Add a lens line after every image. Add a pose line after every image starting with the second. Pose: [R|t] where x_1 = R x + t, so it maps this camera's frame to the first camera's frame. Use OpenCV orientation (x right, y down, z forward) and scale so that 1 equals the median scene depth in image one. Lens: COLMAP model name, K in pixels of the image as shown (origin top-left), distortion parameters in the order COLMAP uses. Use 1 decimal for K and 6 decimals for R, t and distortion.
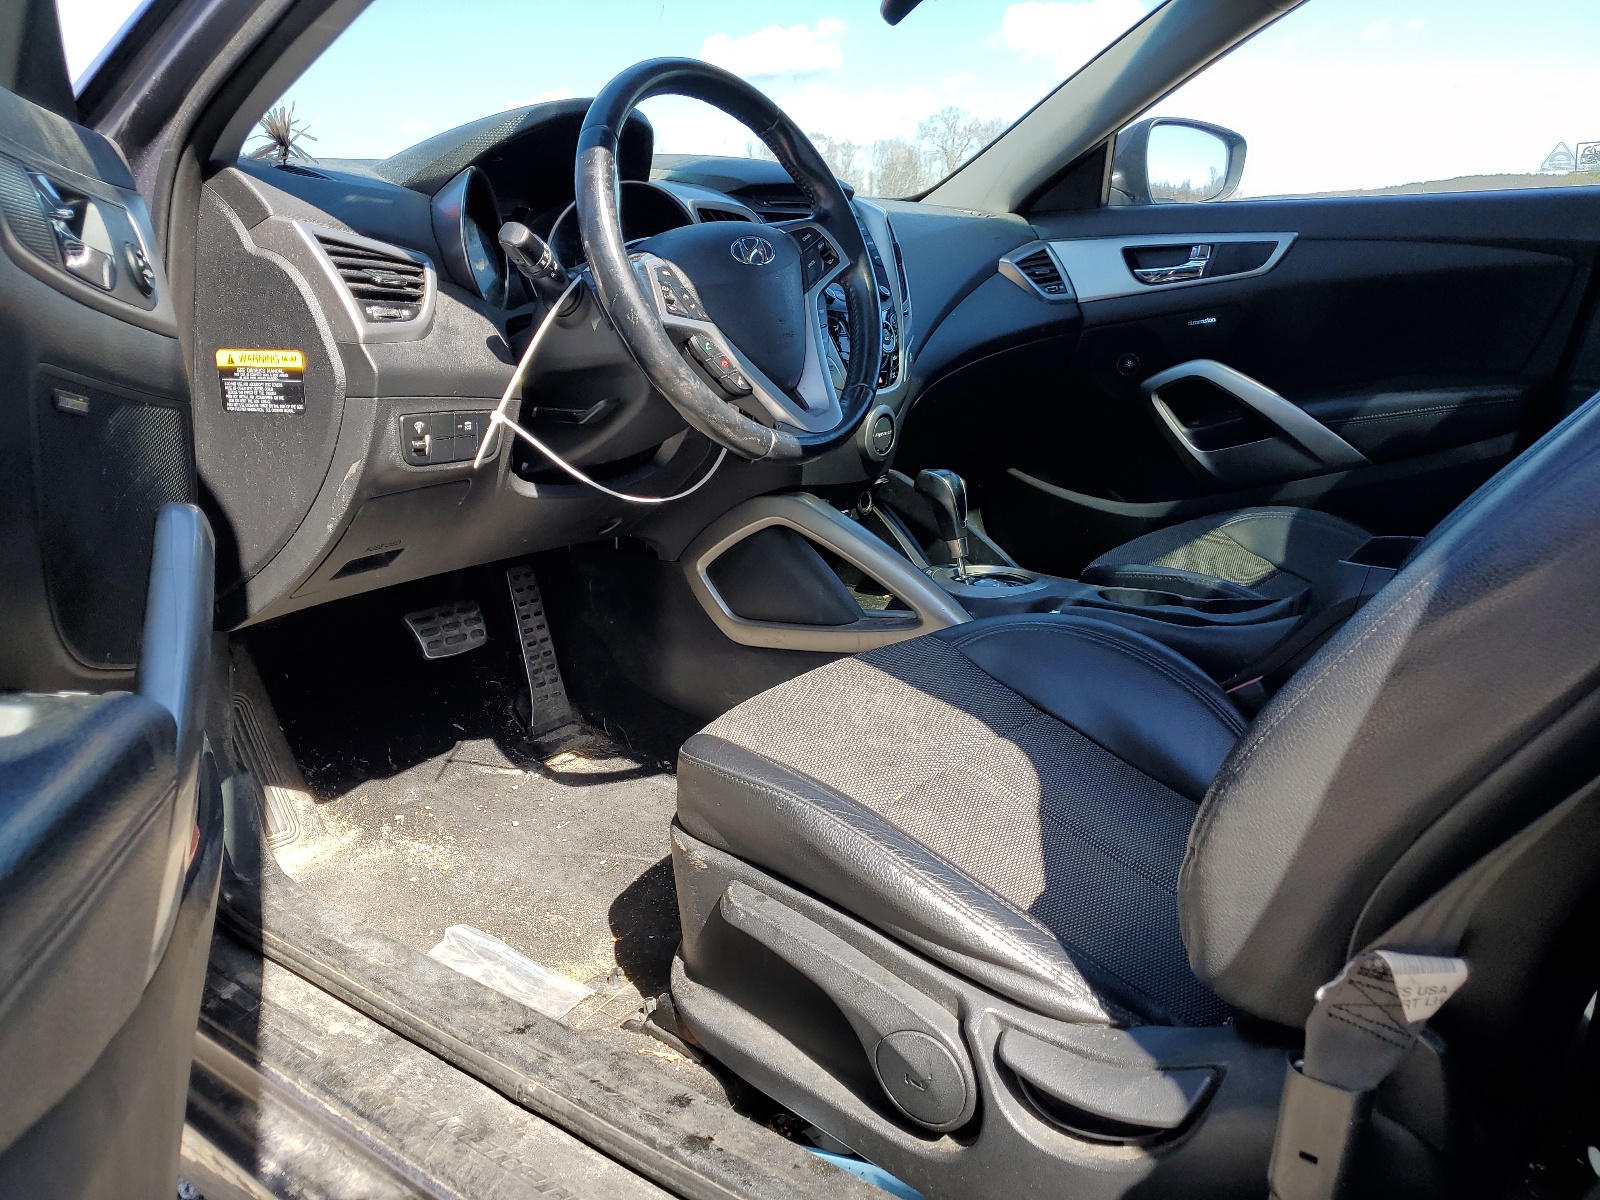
lens RADIAL K [[1209.7, 0, 800.0], [0, 1209.7, 600.0], [0, 0, 1]] dist [0.043070, -0.000920]
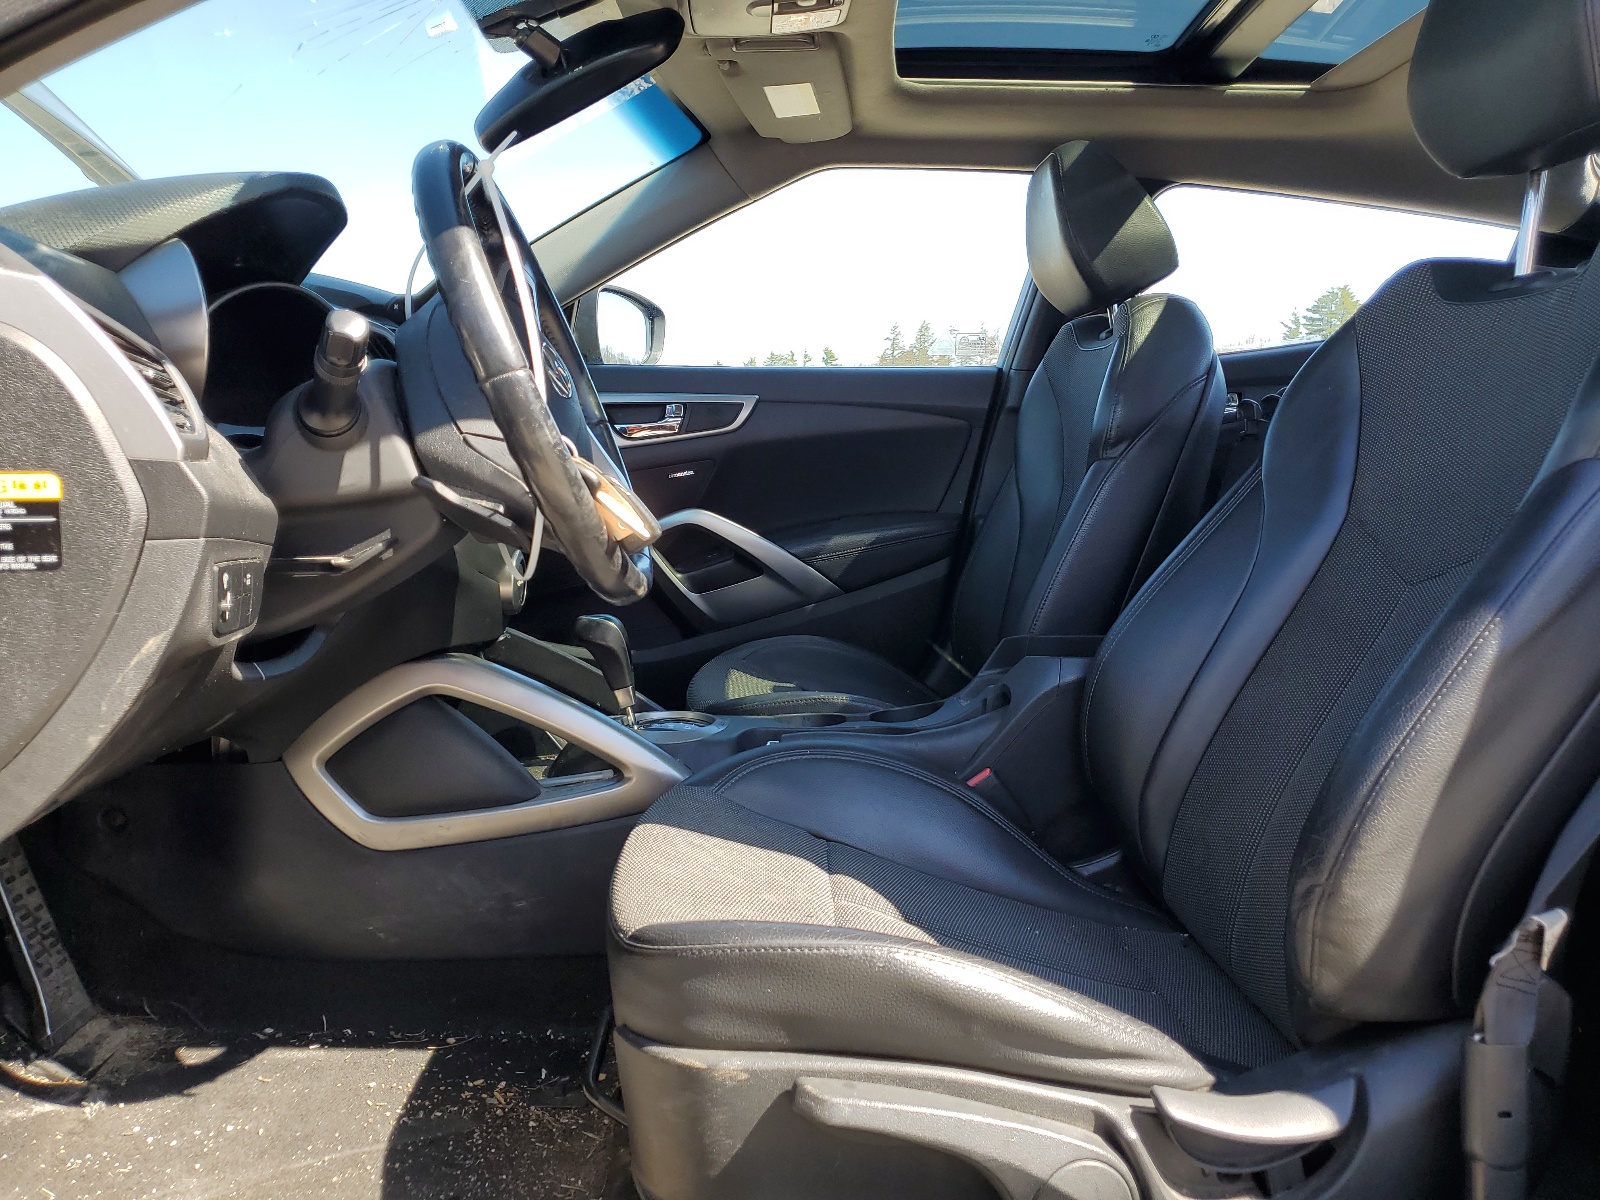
lens RADIAL K [[1210.9, 0, 800.0], [0, 1210.9, 600.0], [0, 0, 1]] dist [0.018329, 0.003952]
pose [[0.777378, -0.065488, 0.625616, -0.303481], [0.154944, 0.983857, -0.089543, -0.010753], [-0.609652, 0.166544, 0.774975, 0.159096]]
